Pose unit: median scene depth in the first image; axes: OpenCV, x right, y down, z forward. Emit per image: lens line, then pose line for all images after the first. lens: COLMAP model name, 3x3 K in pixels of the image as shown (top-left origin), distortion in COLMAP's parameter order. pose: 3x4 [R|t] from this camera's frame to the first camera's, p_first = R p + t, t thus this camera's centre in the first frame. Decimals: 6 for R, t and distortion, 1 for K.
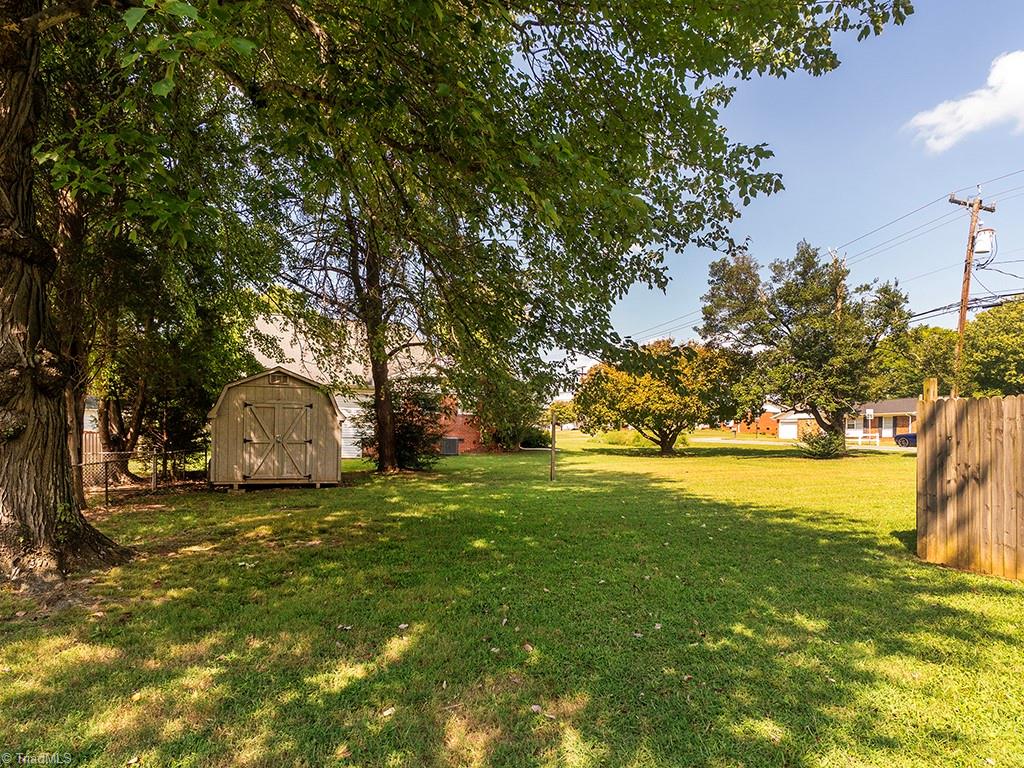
lens RADIAL K [[553.9, 0, 497.2], [0, 553.9, 430.8], [0, 0, 1]] dist [0.000878, 0.000270]
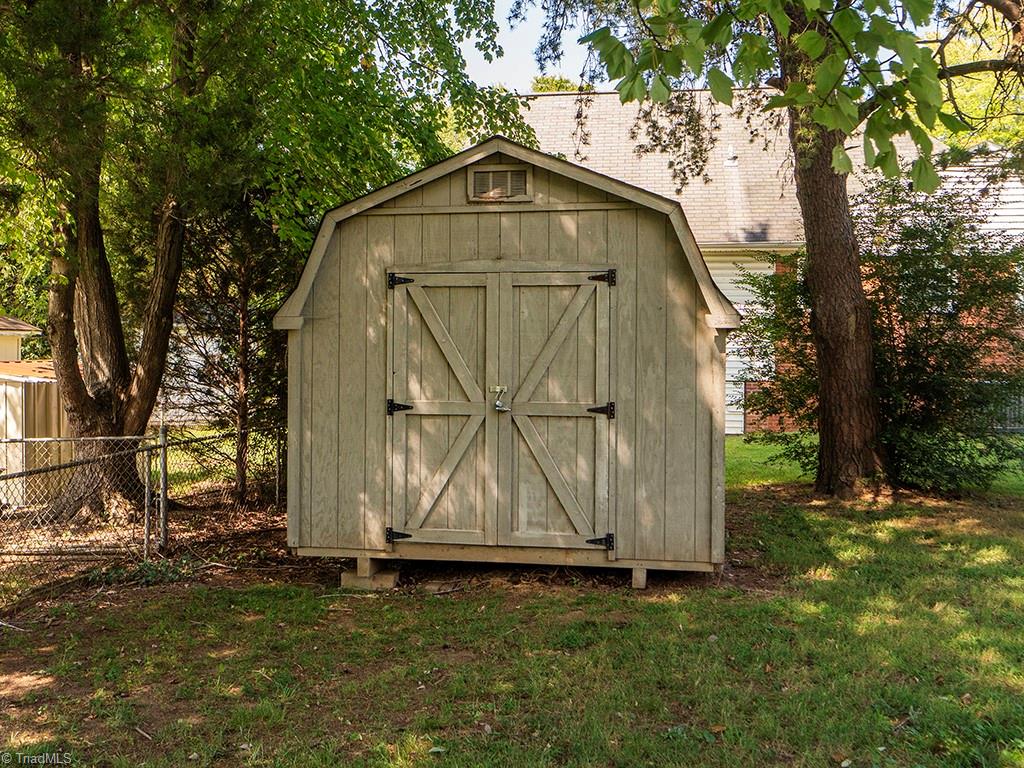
lens RADIAL K [[808.6, 0, 512.7], [0, 808.6, 381.2], [0, 0, 1]] dist [-0.008628, -0.000648]
pose [[0.898423, -0.000129, -0.439130, -0.211449], [0.012594, 0.999596, 0.025473, -0.005176], [0.438950, -0.028416, 0.898062, 0.638963]]
